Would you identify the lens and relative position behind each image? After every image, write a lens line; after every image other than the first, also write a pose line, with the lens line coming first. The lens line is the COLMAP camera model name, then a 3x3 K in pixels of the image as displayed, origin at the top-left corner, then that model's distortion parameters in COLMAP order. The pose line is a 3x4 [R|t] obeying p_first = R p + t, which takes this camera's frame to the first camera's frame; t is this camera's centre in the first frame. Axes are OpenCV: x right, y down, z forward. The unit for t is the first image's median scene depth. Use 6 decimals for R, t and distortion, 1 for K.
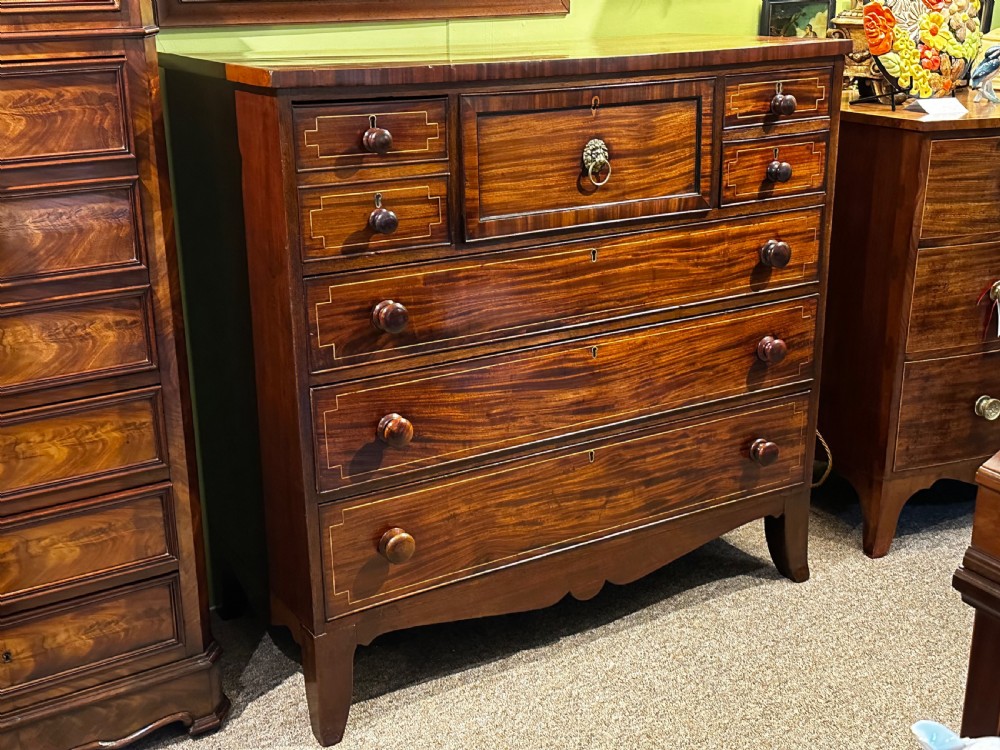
lens RADIAL K [[1227.7, 0, 500.0], [0, 1227.7, 375.0], [0, 0, 1]] dist [0.156348, -0.017643]
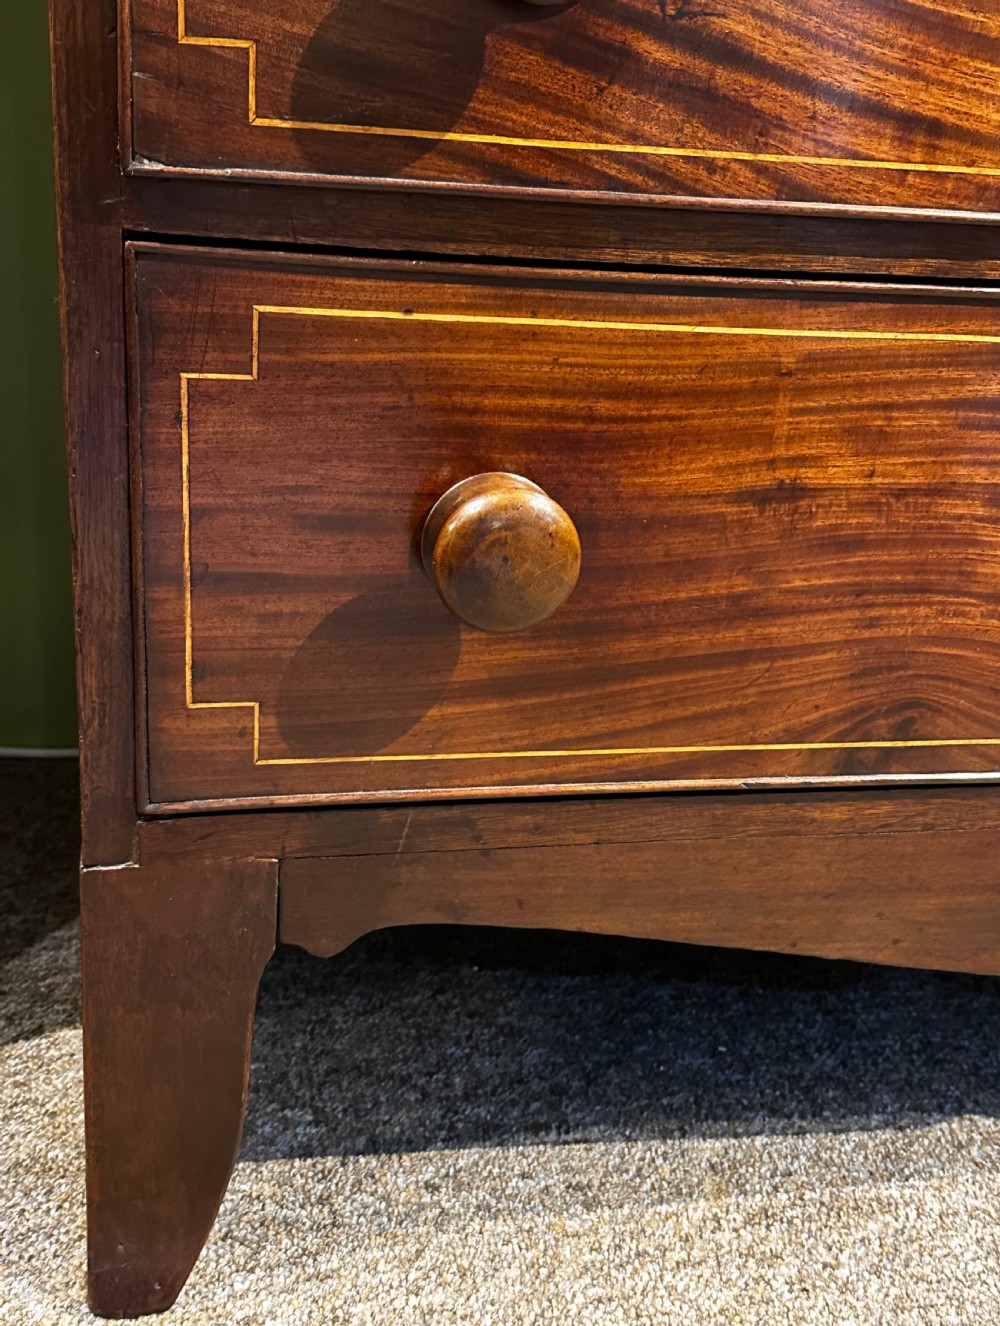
lens RADIAL K [[1519.3, 0, 500.0], [0, 1519.3, 663.0], [0, 0, 1]] dist [0.212836, -0.514127]
pose [[0.945381, 0.181567, -0.270717, -0.006327], [-0.173752, 0.983375, 0.052770, 0.138888], [0.275798, -0.002850, 0.961212, 0.713736]]
